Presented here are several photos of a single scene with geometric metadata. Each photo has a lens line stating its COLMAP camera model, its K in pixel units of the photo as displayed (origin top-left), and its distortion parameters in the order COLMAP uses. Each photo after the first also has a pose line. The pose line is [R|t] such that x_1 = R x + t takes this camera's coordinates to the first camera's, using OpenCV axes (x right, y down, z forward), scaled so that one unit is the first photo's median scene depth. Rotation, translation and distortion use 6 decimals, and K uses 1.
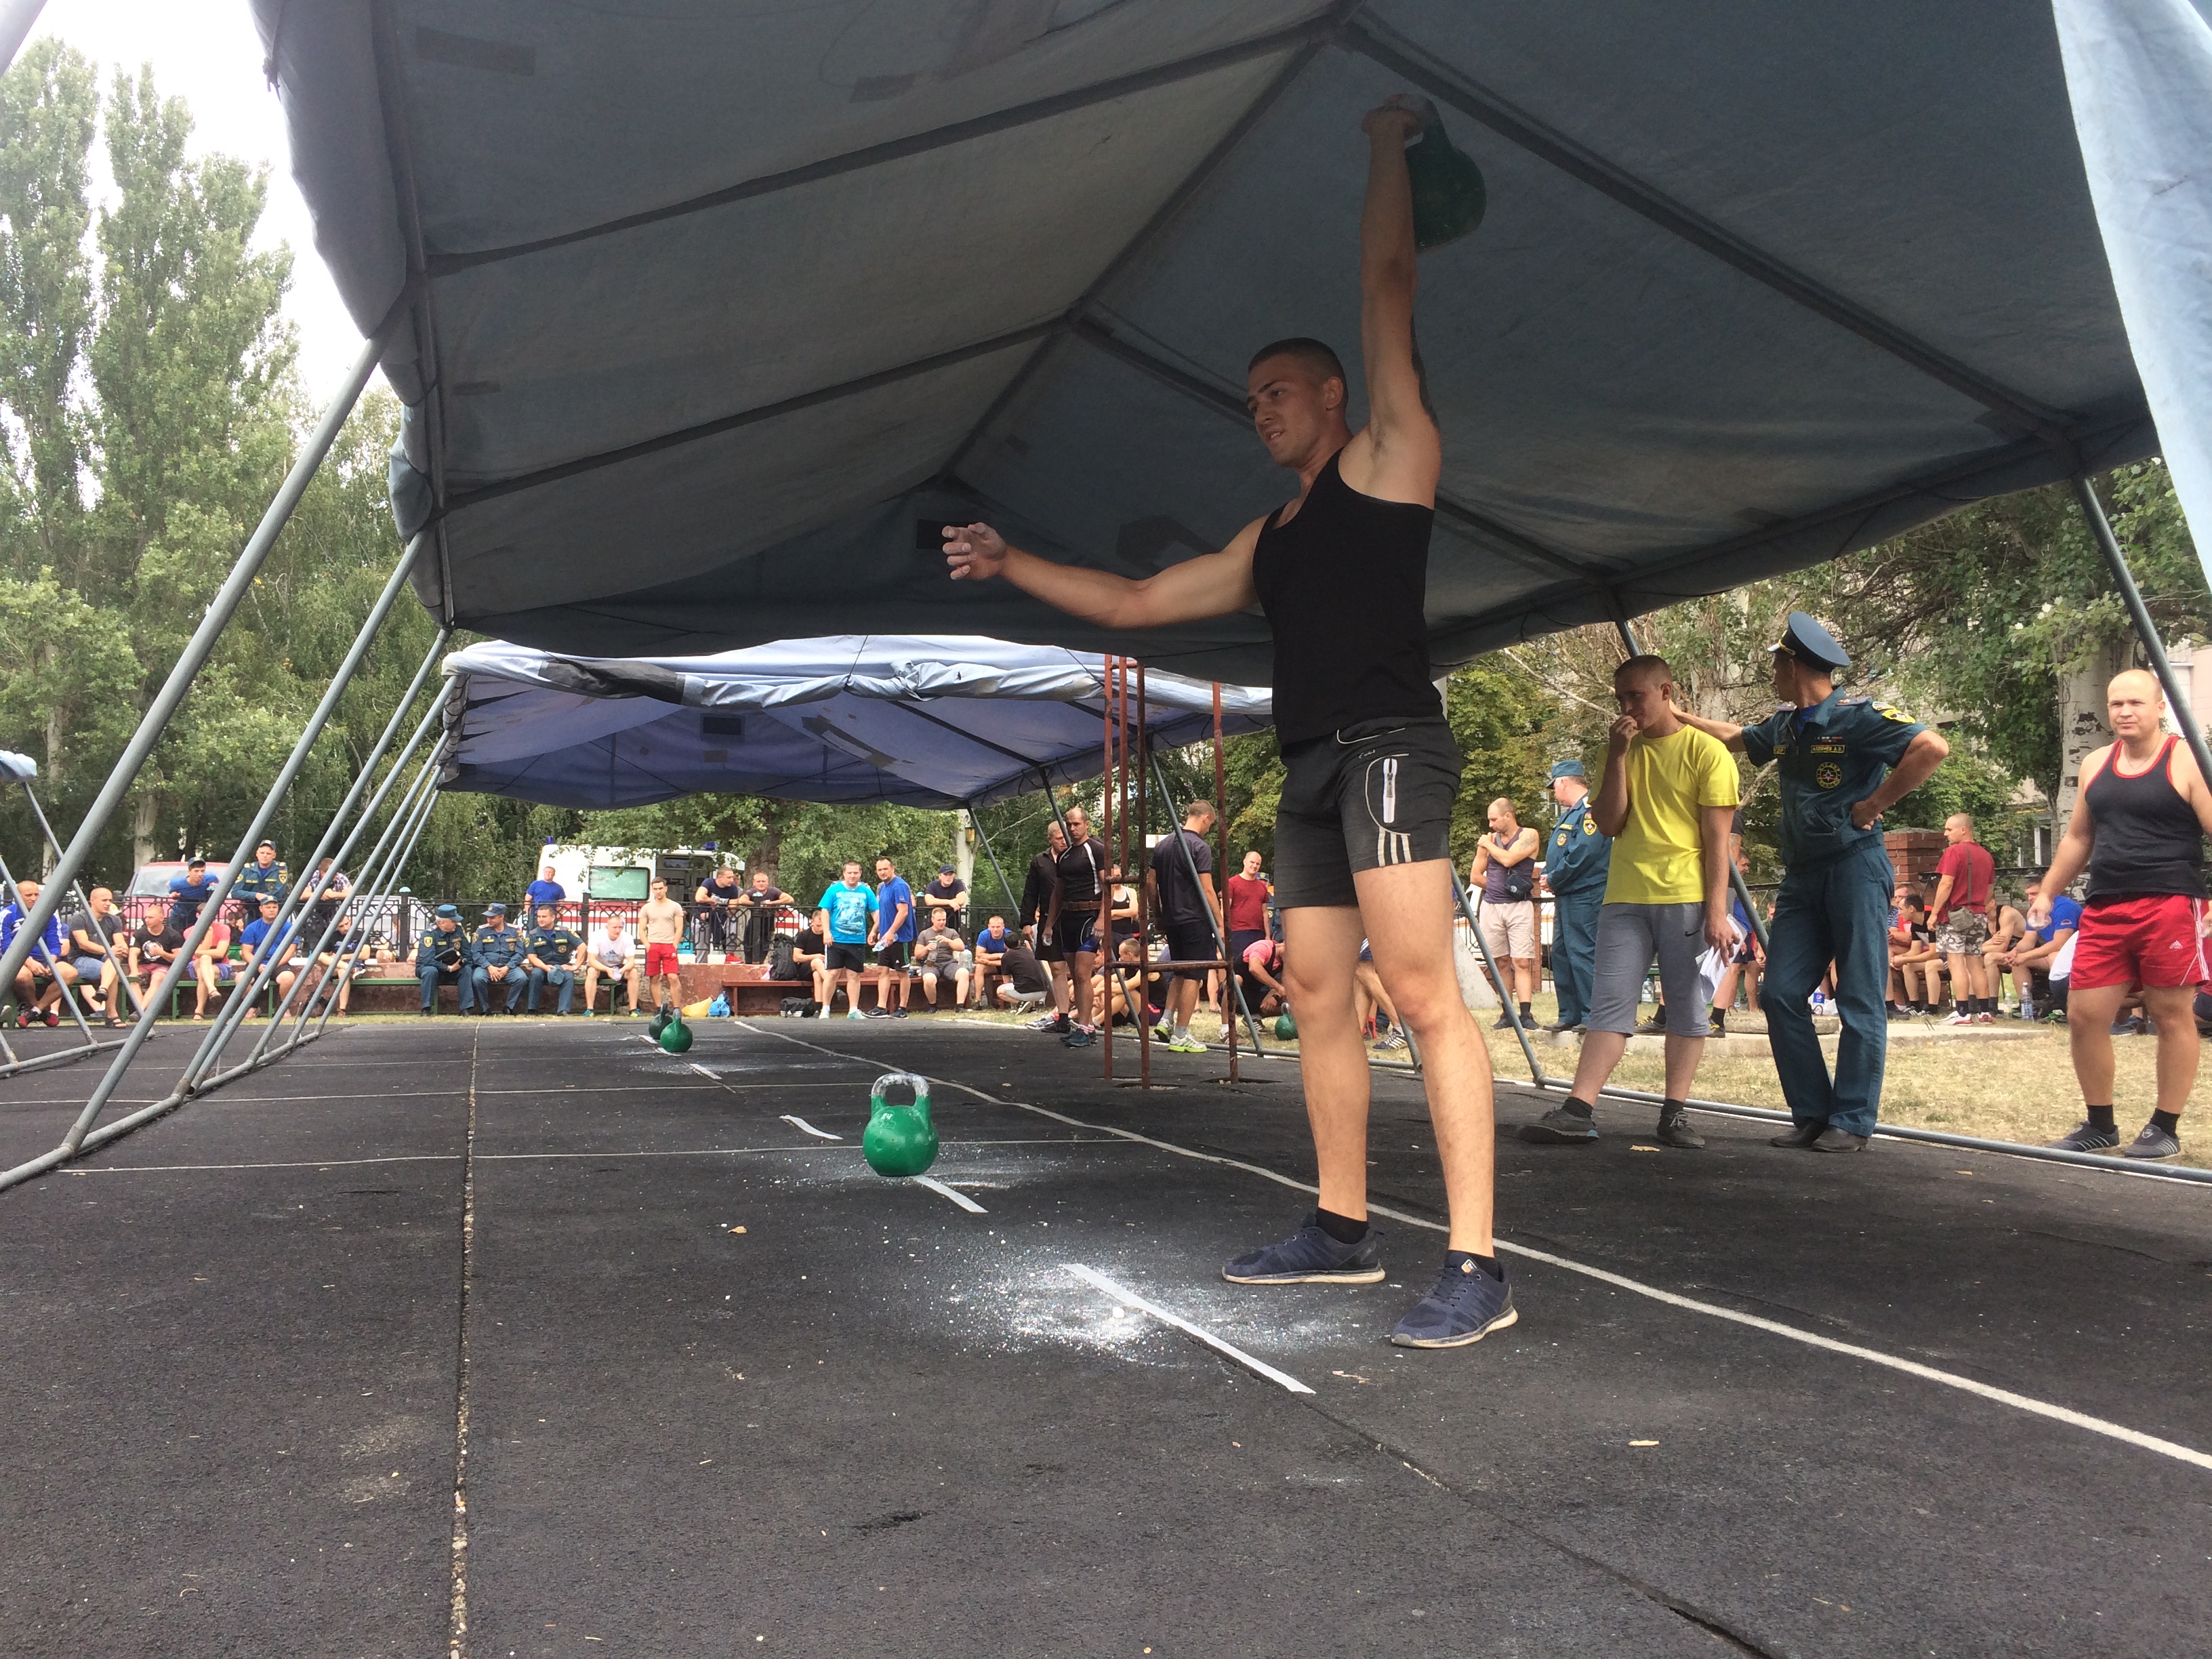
lens RADIAL K [[1891.1, 0, 1106.0], [0, 1891.1, 829.5], [0, 0, 1]] dist [-0.004071, -0.001892]
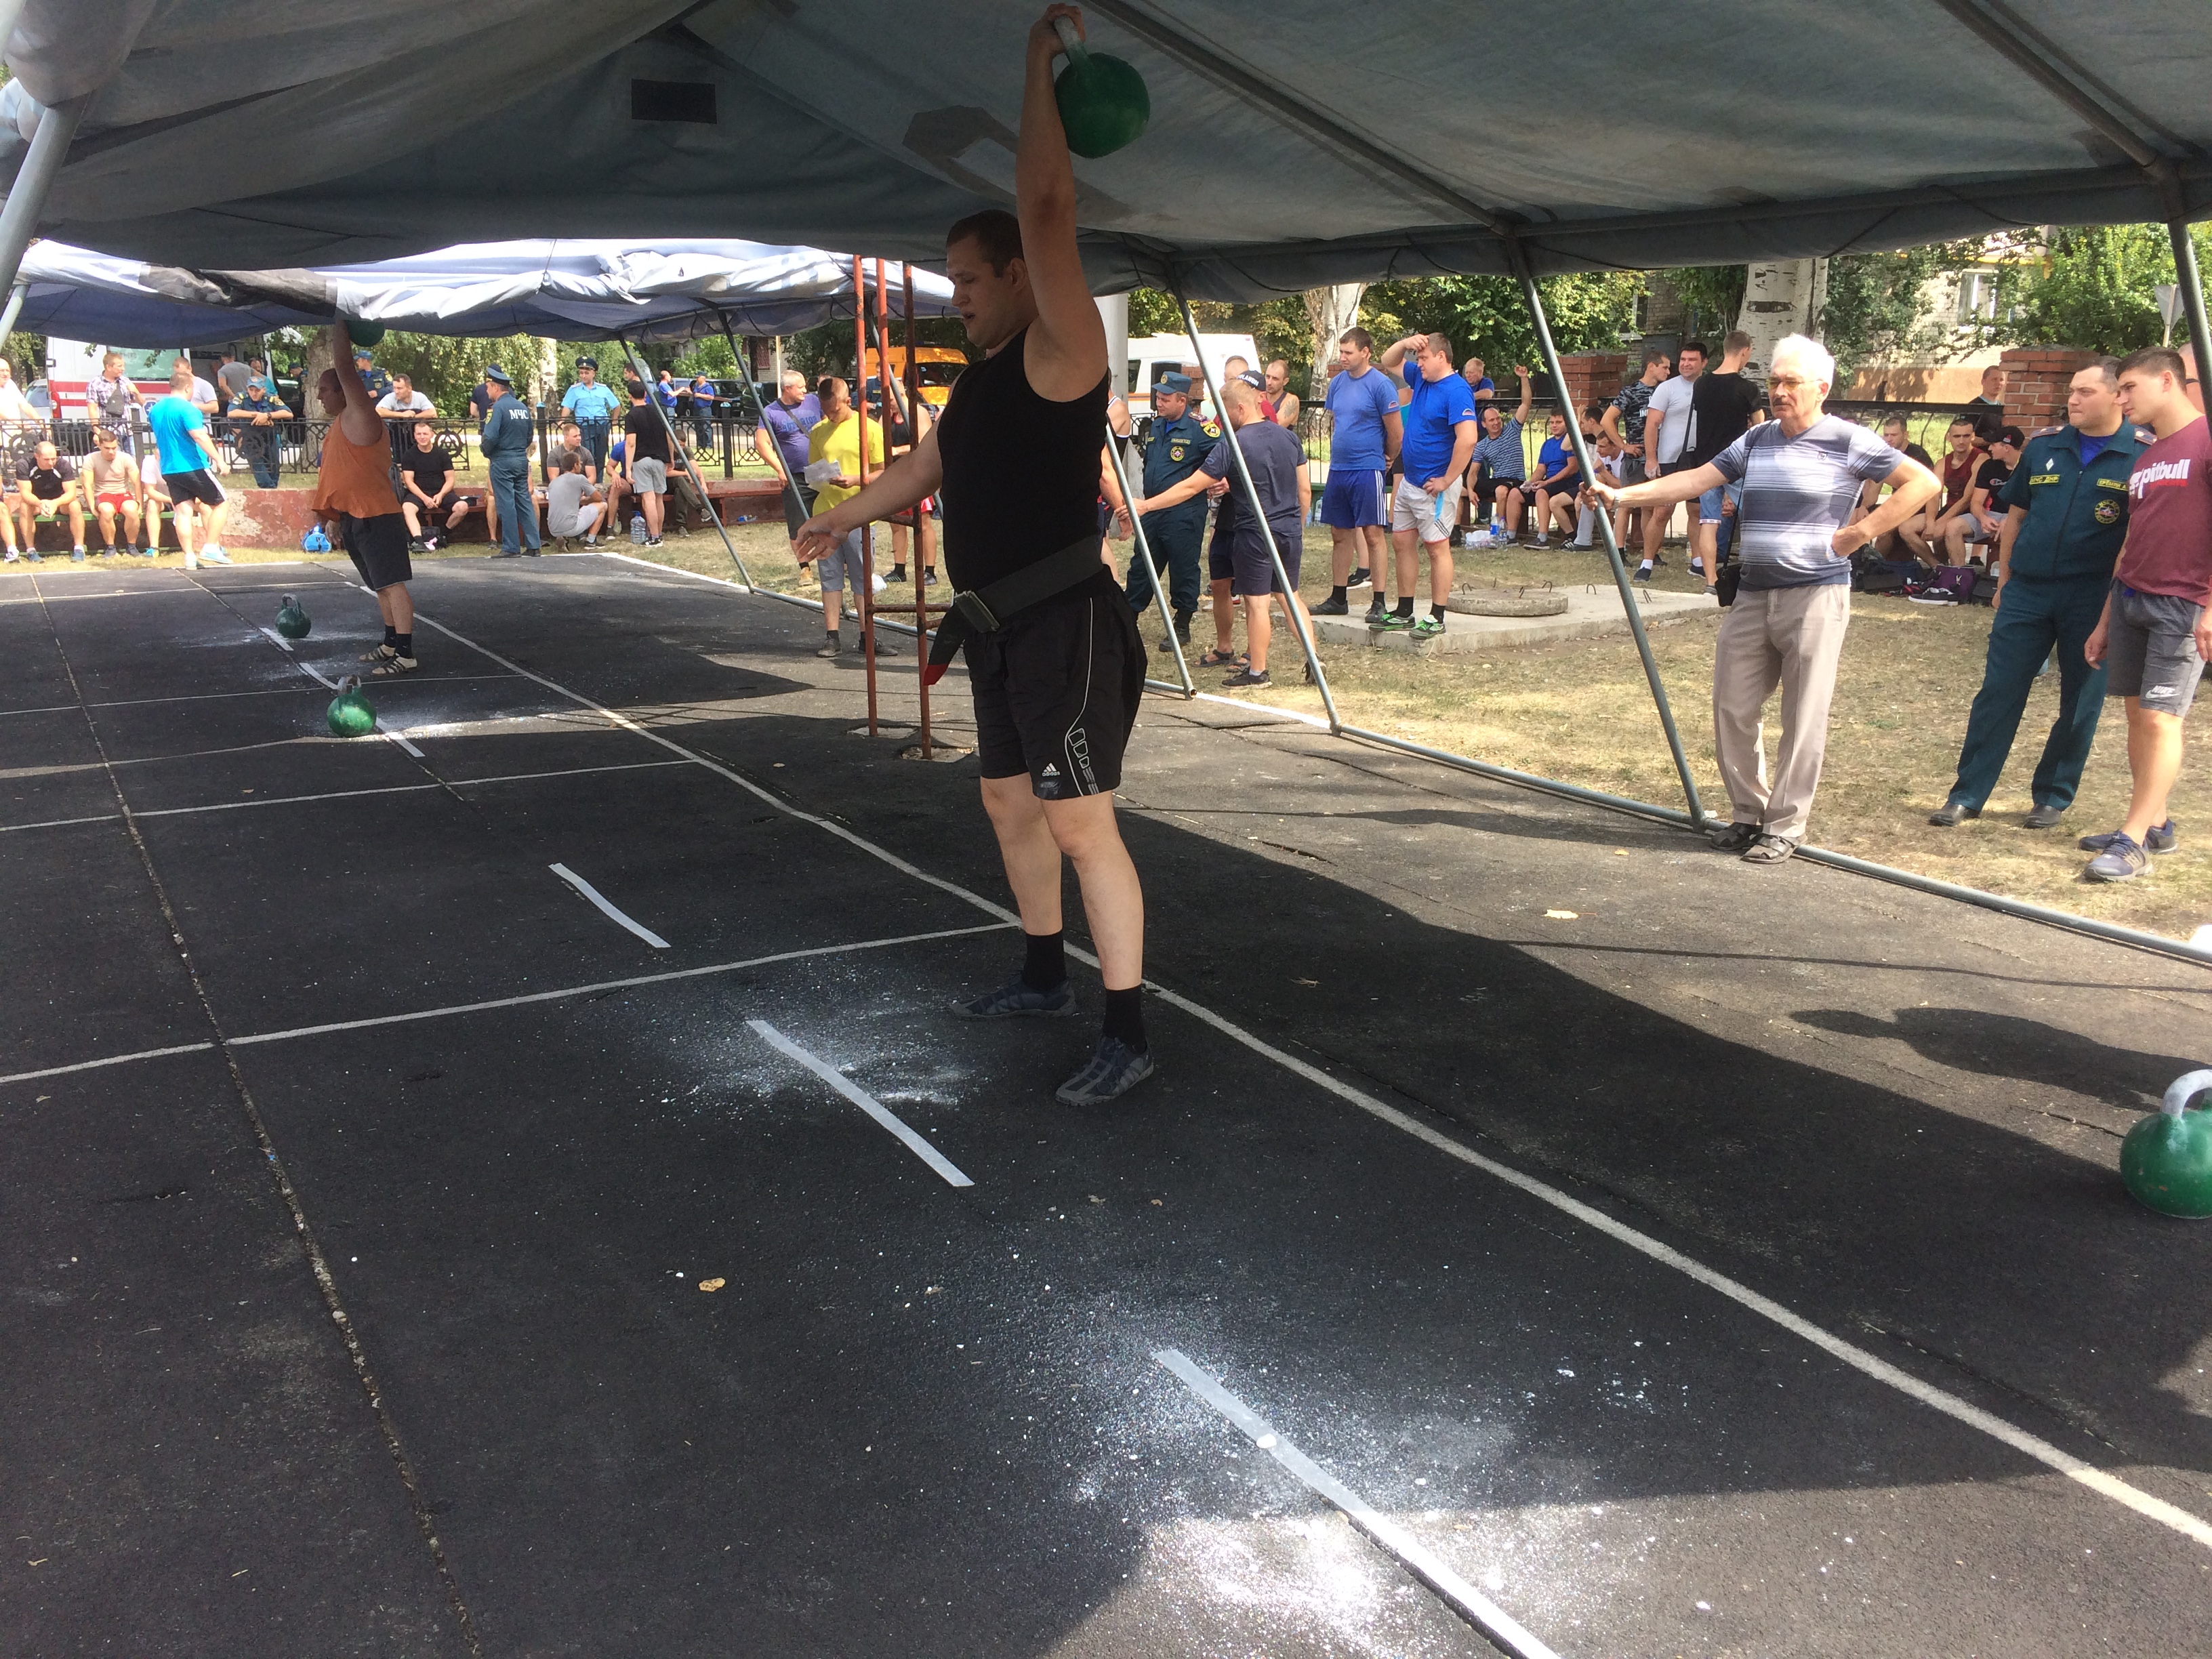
lens RADIAL K [[1879.3, 0, 1106.0], [0, 1879.3, 829.5], [0, 0, 1]] dist [0.005224, -0.002571]
pose [[0.976222, -0.052017, 0.210441, -0.084678], [-0.012713, 0.955374, 0.295125, -0.094632], [-0.216401, -0.290782, 0.931996, 0.131963]]
